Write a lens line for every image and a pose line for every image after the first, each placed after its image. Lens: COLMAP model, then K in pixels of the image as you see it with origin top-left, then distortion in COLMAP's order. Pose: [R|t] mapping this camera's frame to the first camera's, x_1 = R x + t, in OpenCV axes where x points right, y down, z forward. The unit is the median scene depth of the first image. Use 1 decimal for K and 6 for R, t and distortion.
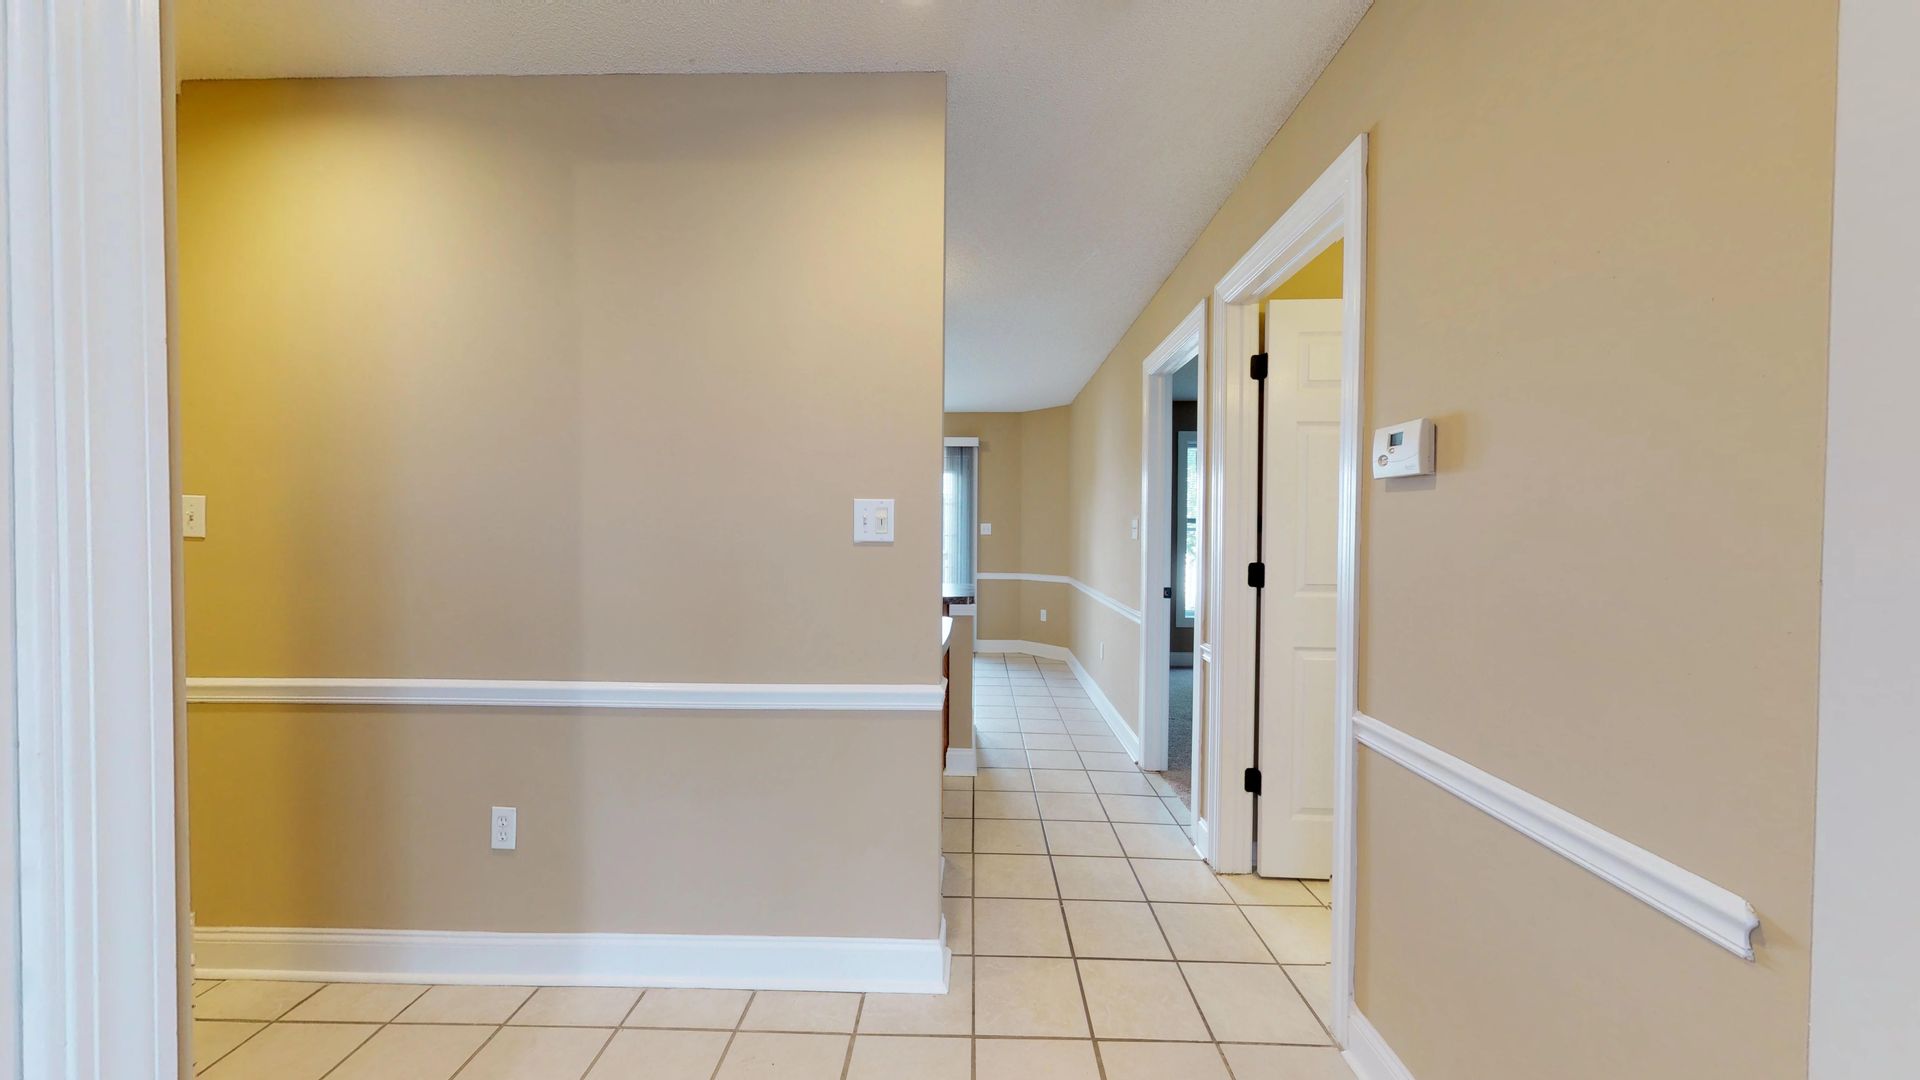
lens RADIAL K [[660.2, 0, 961.6], [0, 660.2, 534.7], [0, 0, 1]] dist [0.000177, -0.000286]
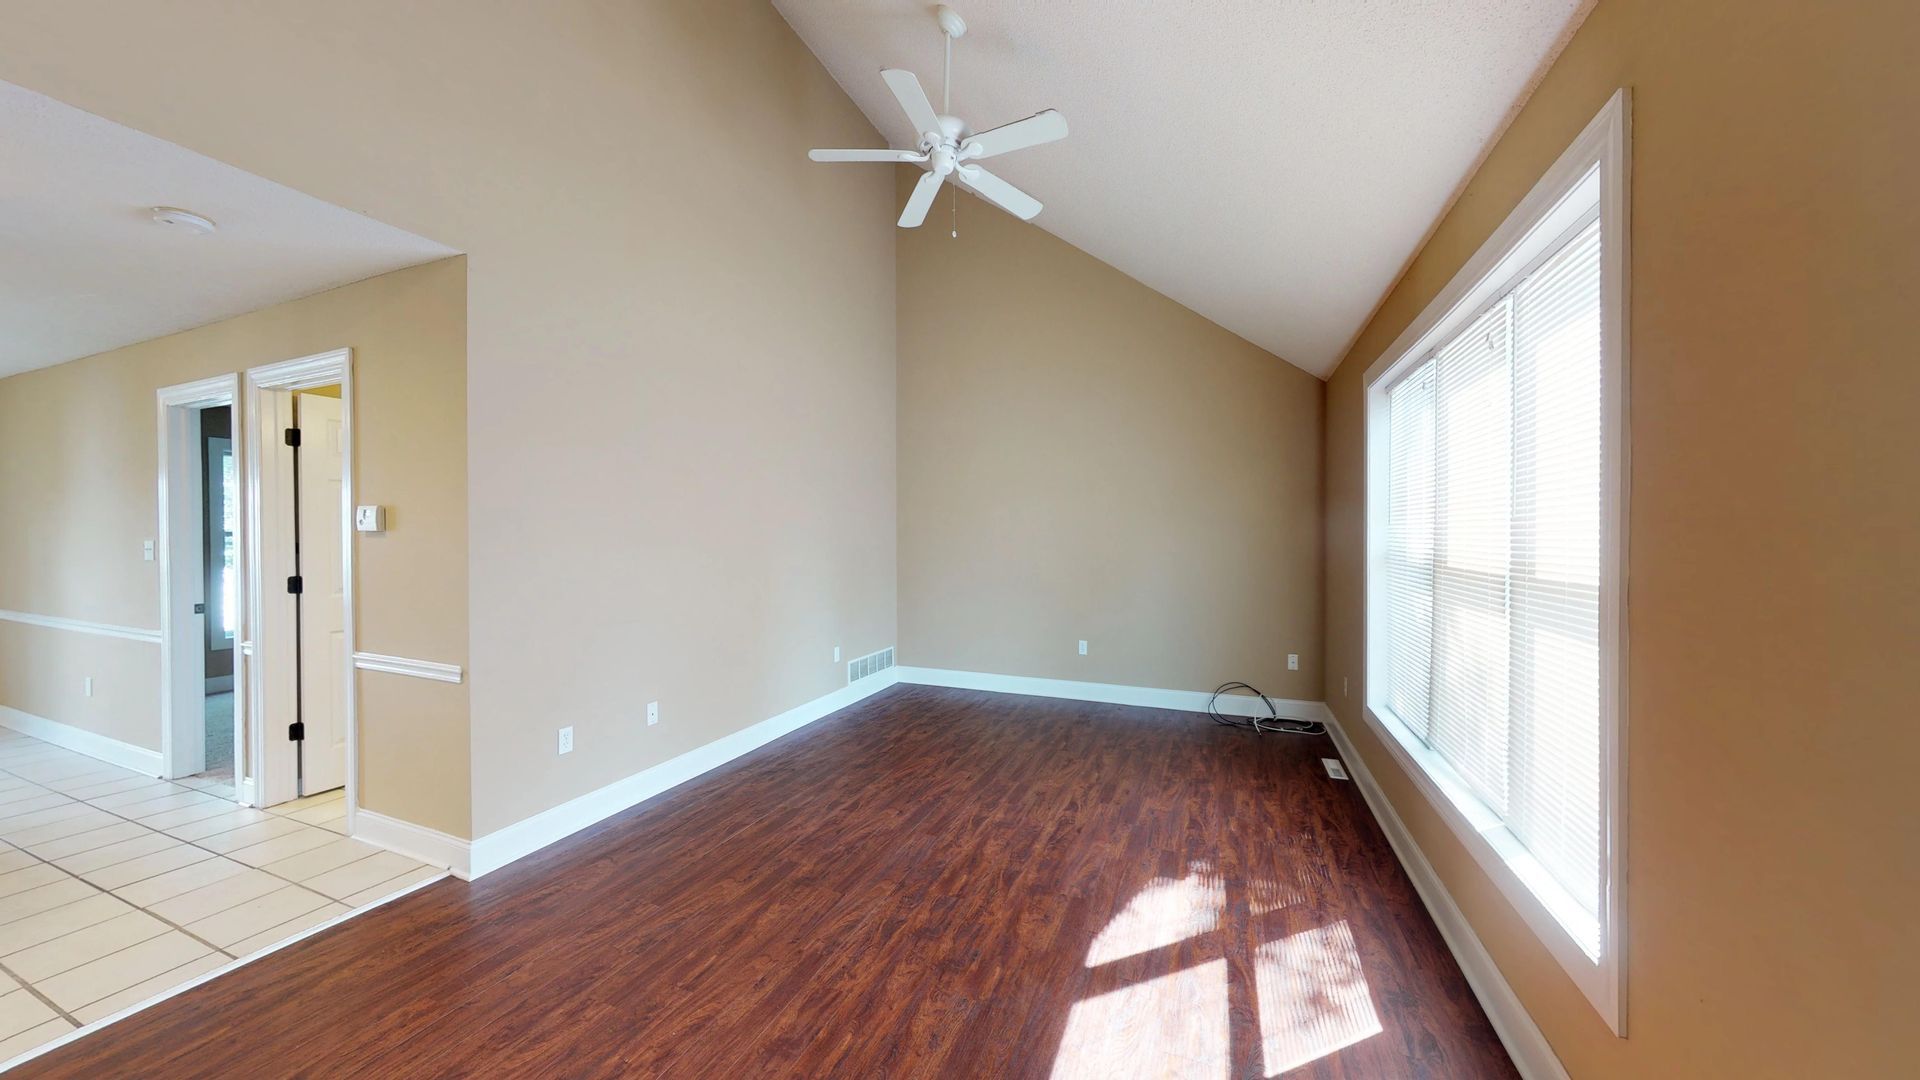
lens RADIAL K [[660.2, 0, 971.4], [0, 660.2, 531.1], [0, 0, 1]] dist [0.000177, -0.000286]
pose [[0.384896, -0.018048, 0.922783, -0.199988], [0.017886, 0.999767, 0.012093, -0.030242], [-0.922786, 0.011850, 0.385129, -0.593207]]
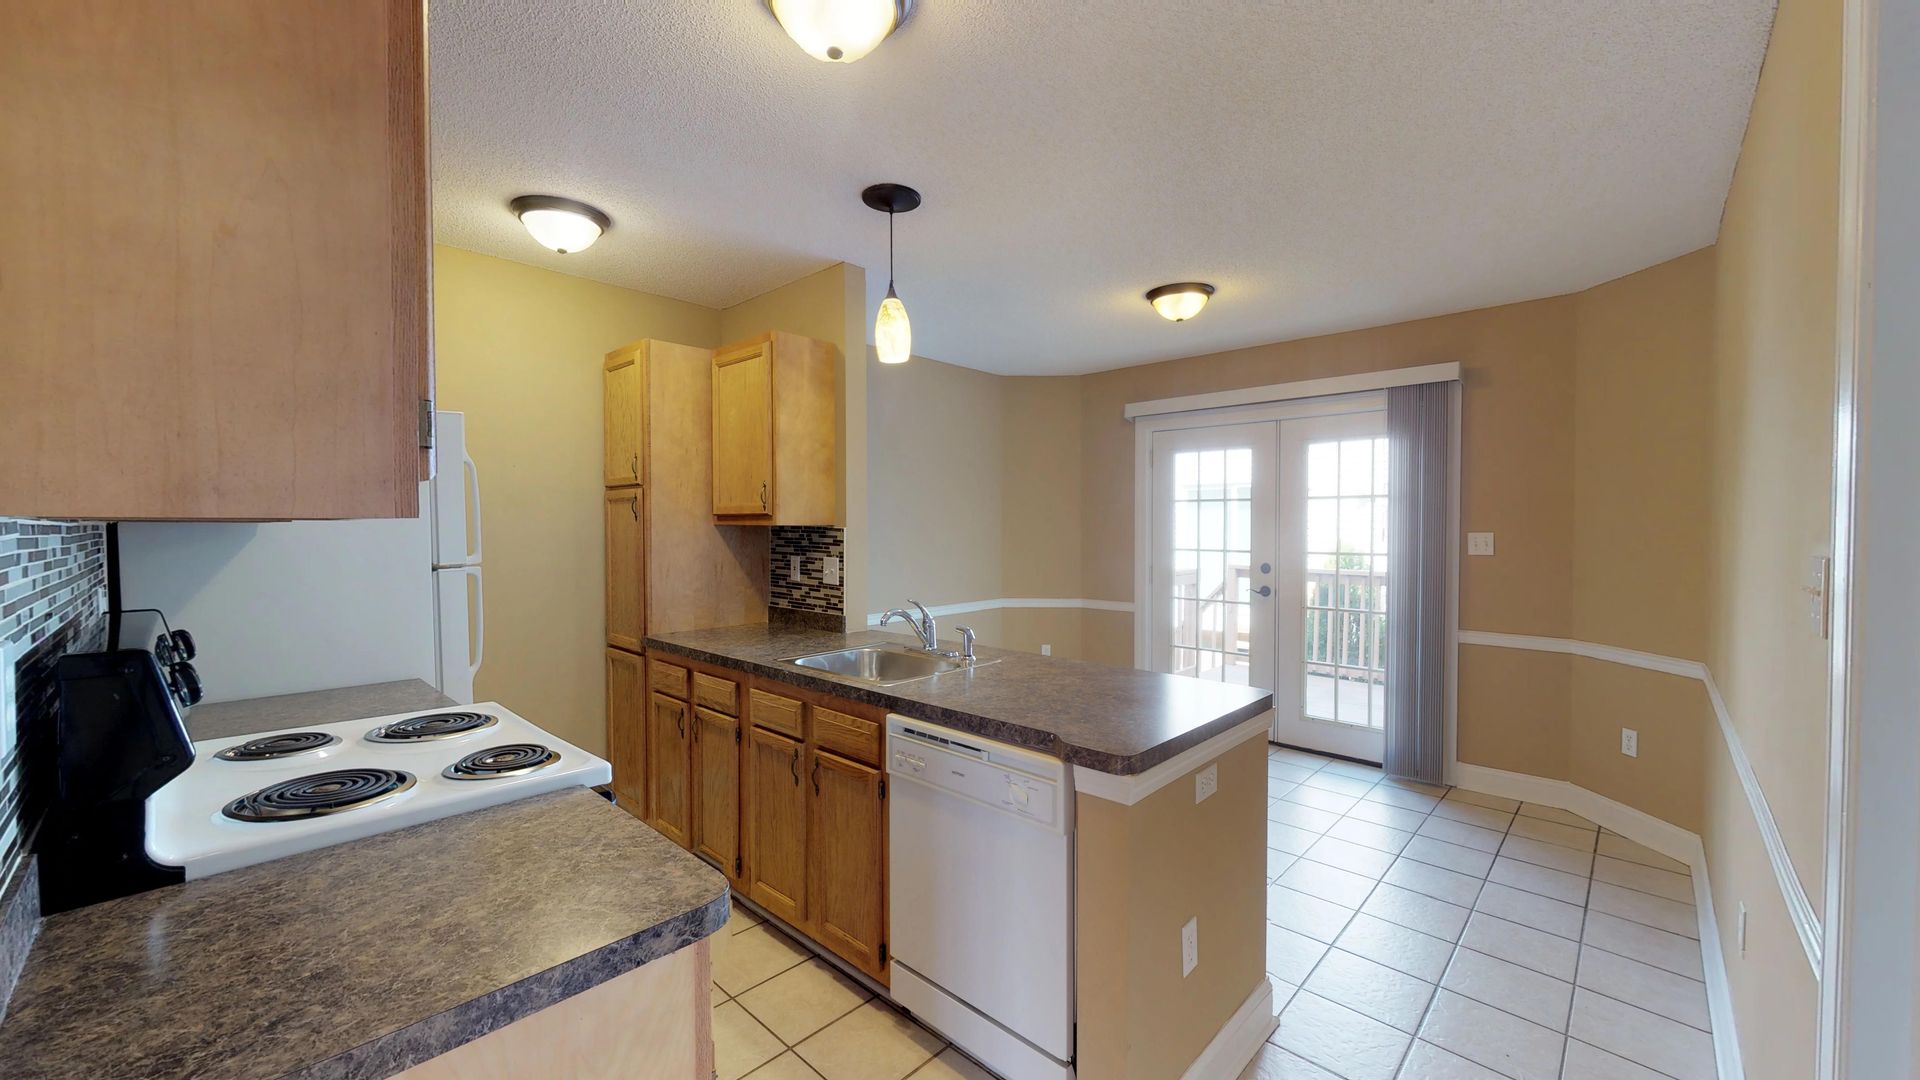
lens RADIAL K [[734.0, 0, 968.0], [0, 734.0, 536.8], [0, 0, 1]] dist [0.000266, 0.000004]
pose [[0.741867, 0.002013, -0.670544, 0.265923], [-0.001007, 0.999998, 0.001888, -0.031280], [0.670547, -0.000726, 0.741867, 0.732254]]
